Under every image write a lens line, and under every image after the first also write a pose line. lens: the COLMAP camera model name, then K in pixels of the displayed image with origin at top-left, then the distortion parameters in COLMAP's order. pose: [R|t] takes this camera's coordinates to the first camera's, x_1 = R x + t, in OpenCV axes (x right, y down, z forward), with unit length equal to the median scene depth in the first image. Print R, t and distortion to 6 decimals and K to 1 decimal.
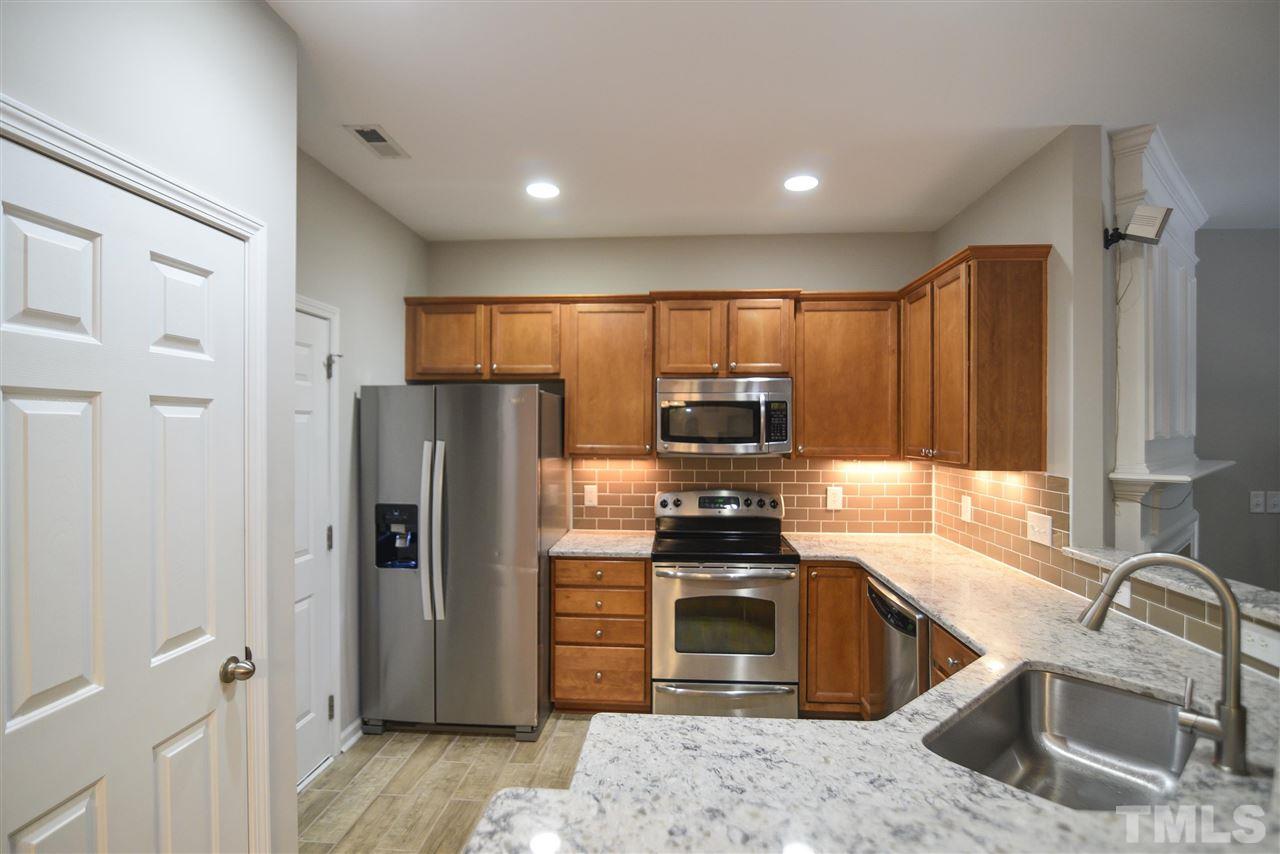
lens RADIAL K [[607.7, 0, 641.2], [0, 607.7, 431.7], [0, 0, 1]] dist [-0.018594, -0.000734]
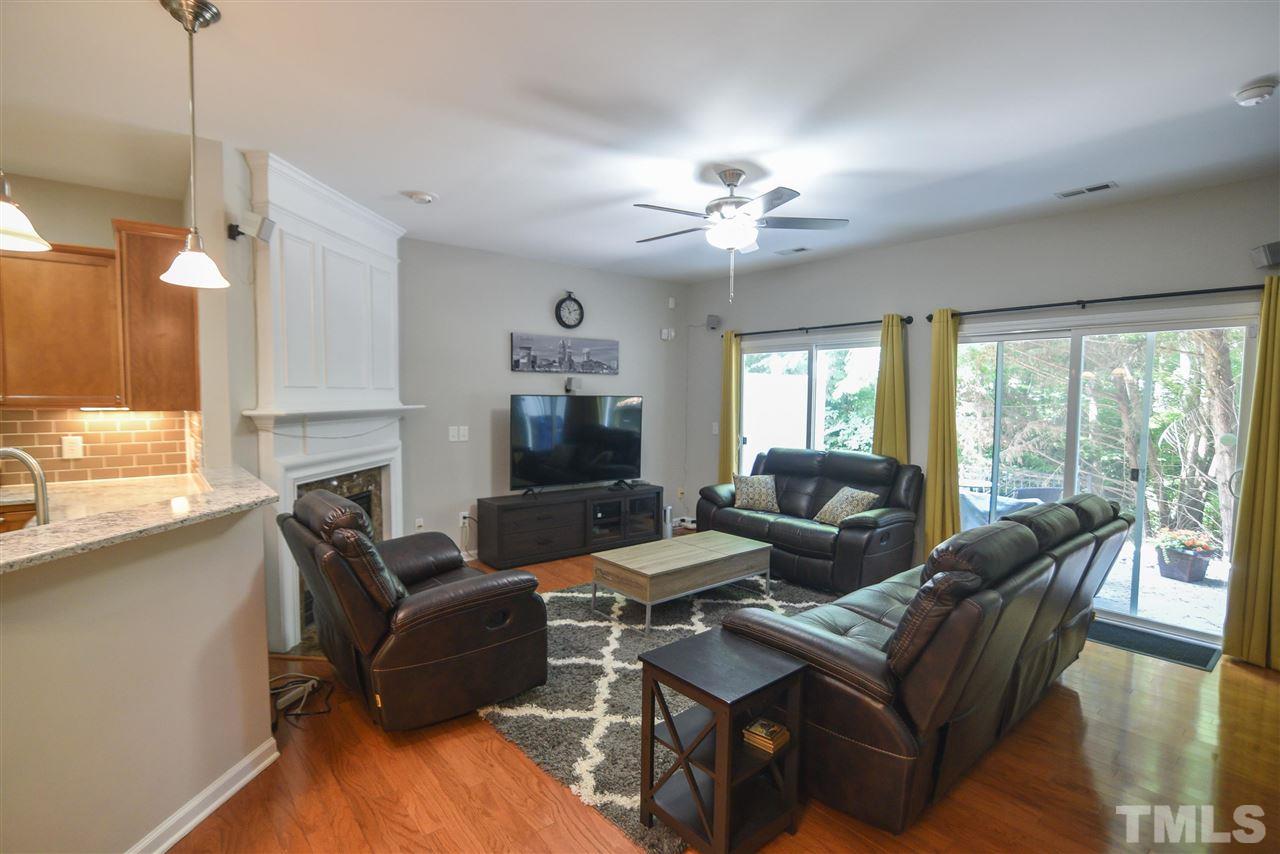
lens RADIAL K [[607.7, 0, 629.2], [0, 607.7, 433.9], [0, 0, 1]] dist [-0.018594, -0.000734]
pose [[0.731707, -0.040762, 0.680399, 0.377405], [-0.002338, 0.998054, 0.062307, 0.026387], [-0.681615, -0.047181, 0.730188, -0.429989]]
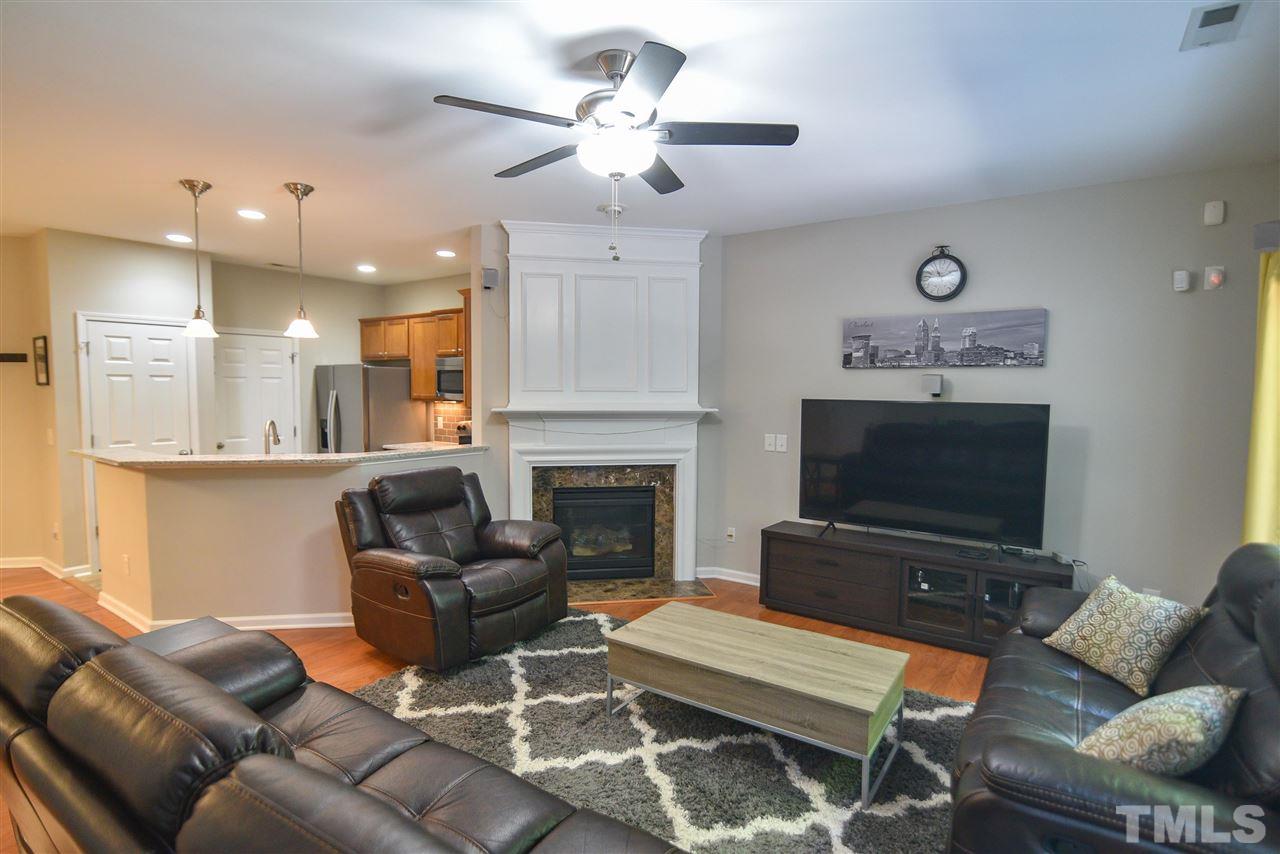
lens RADIAL K [[641.4, 0, 642.0], [0, 641.4, 428.5], [0, 0, 1]] dist [-0.014684, -0.000616]
pose [[0.858068, 0.035953, -0.512276, 1.692049], [-0.007754, 0.998340, 0.057077, 0.010973], [0.513477, -0.045004, 0.856922, -0.381077]]
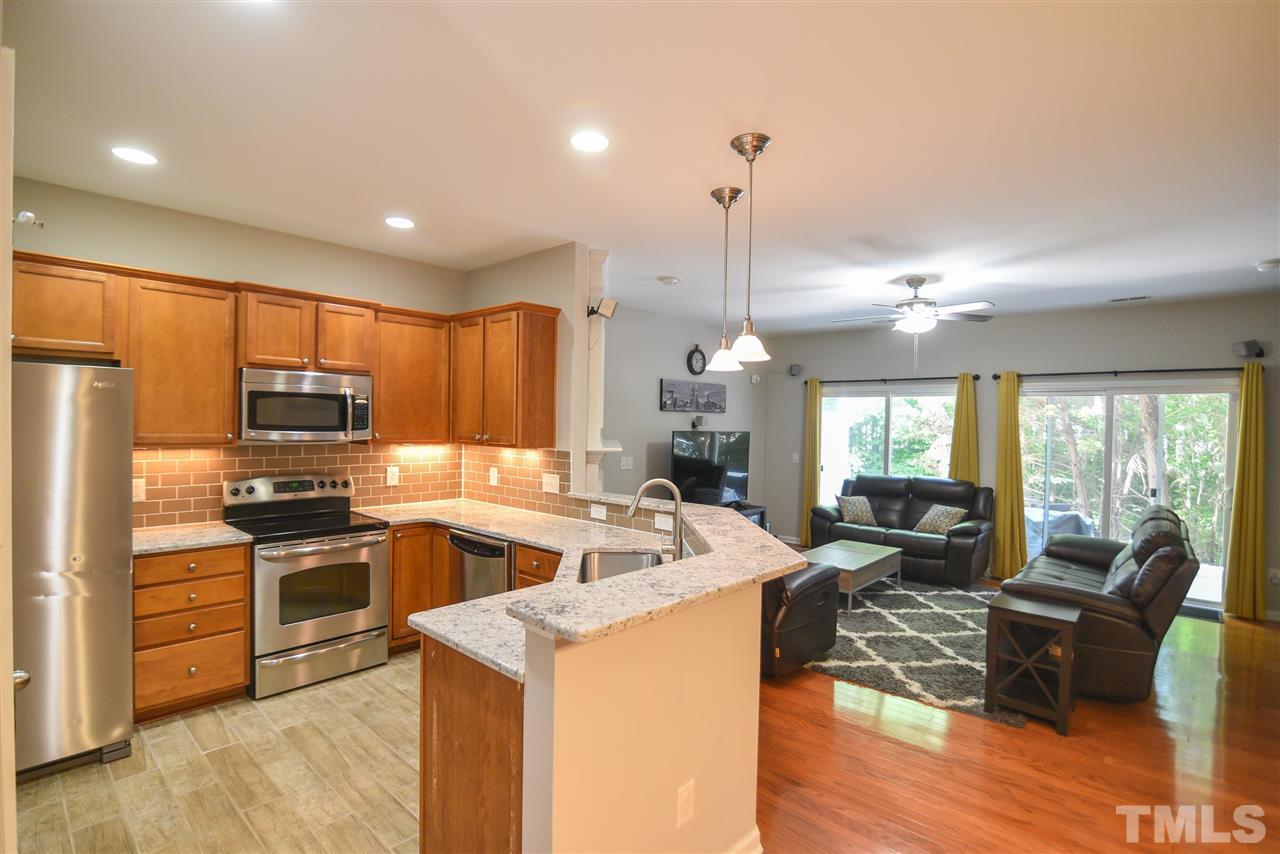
lens RADIAL K [[607.7, 0, 627.3], [0, 607.7, 432.5], [0, 0, 1]] dist [-0.018594, -0.000734]
pose [[0.631012, -0.006549, 0.775746, -0.379510], [-0.012251, 0.999756, 0.018406, -0.006613], [-0.775677, -0.021118, 0.630777, -0.145619]]
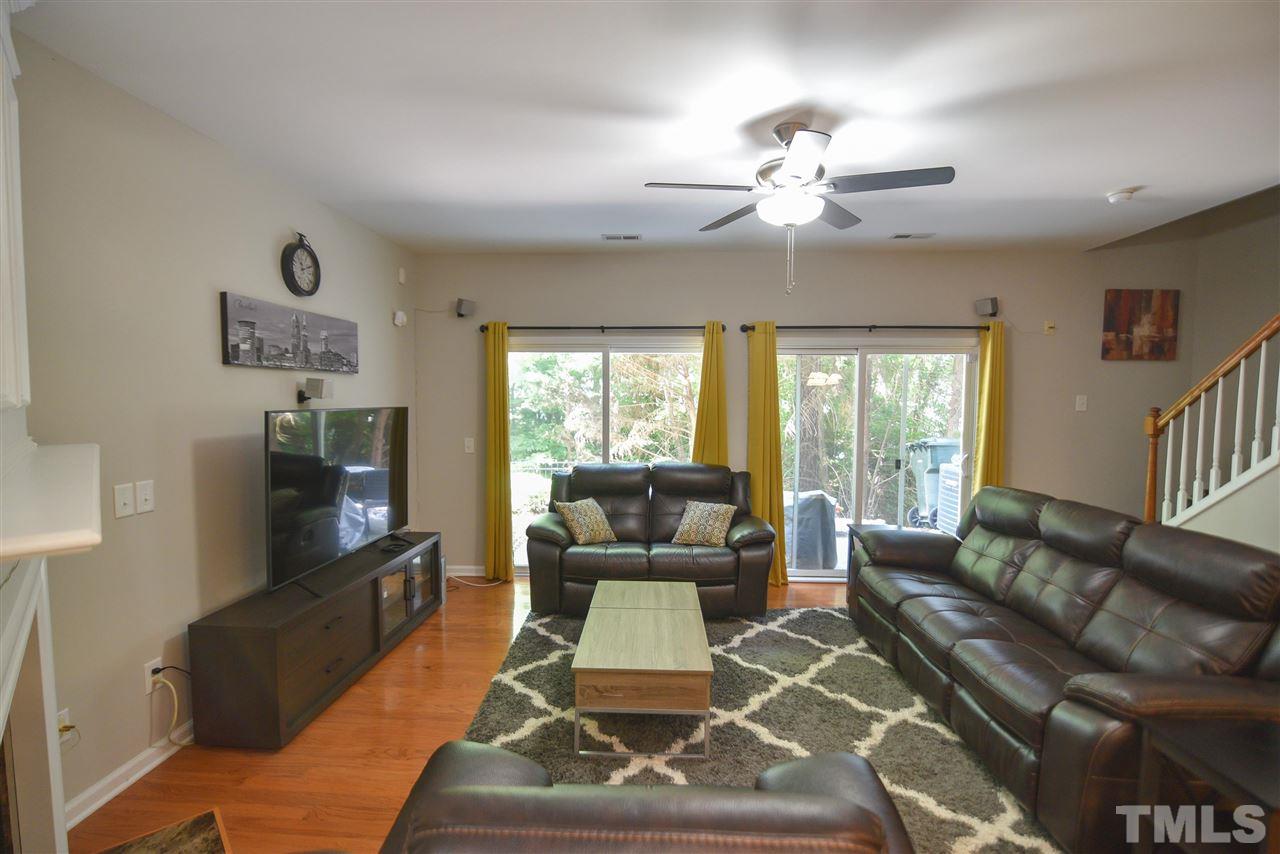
lens RADIAL K [[607.7, 0, 639.9], [0, 607.7, 427.3], [0, 0, 1]] dist [-0.018594, -0.000734]
pose [[-0.027473, -0.054263, 0.998149, 0.396091], [0.000514, 0.998525, 0.054298, -0.000139], [-0.999622, 0.002005, -0.027405, 0.493113]]
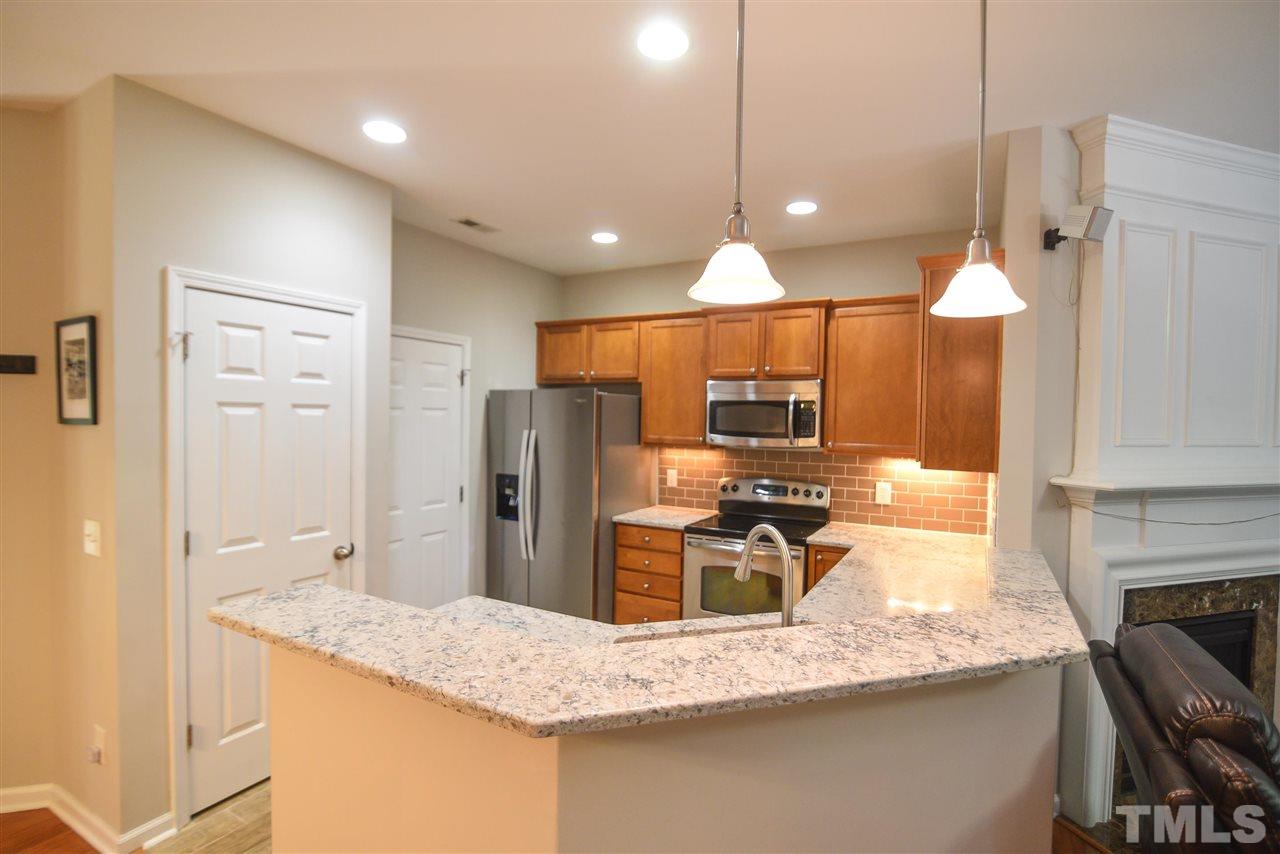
lens RADIAL K [[607.7, 0, 645.3], [0, 607.7, 430.3], [0, 0, 1]] dist [-0.018594, -0.000734]
pose [[0.907420, 0.022096, -0.419643, 0.449199], [-0.016616, 0.999722, 0.016710, -0.010743], [0.419895, -0.008190, 0.907536, -0.133733]]
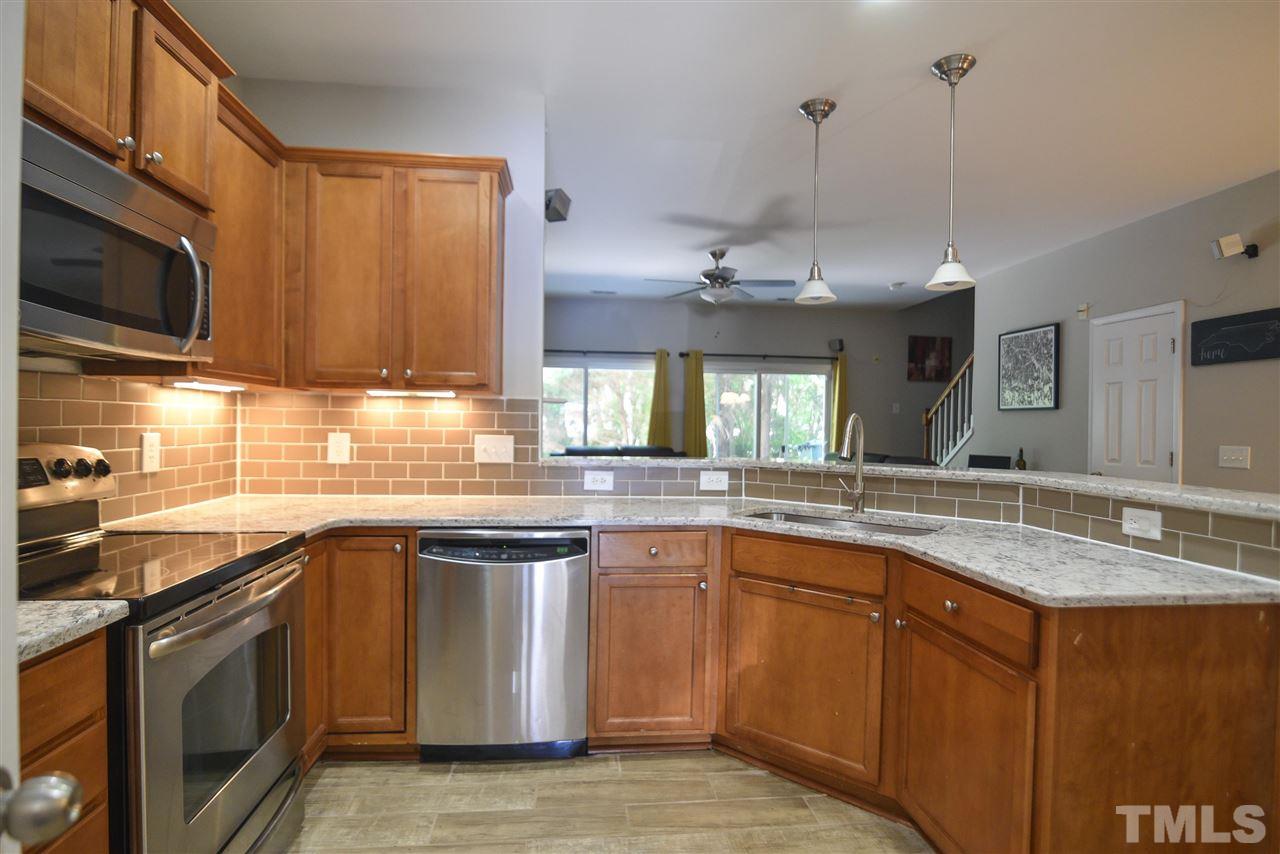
lens RADIAL K [[641.4, 0, 629.7], [0, 641.4, 432.5], [0, 0, 1]] dist [-0.014684, -0.000616]
pose [[-0.160991, -0.017730, 0.986797, -0.405152], [-0.012767, 0.999792, 0.015881, 0.088825], [-0.986873, -0.010041, -0.161184, 0.765867]]
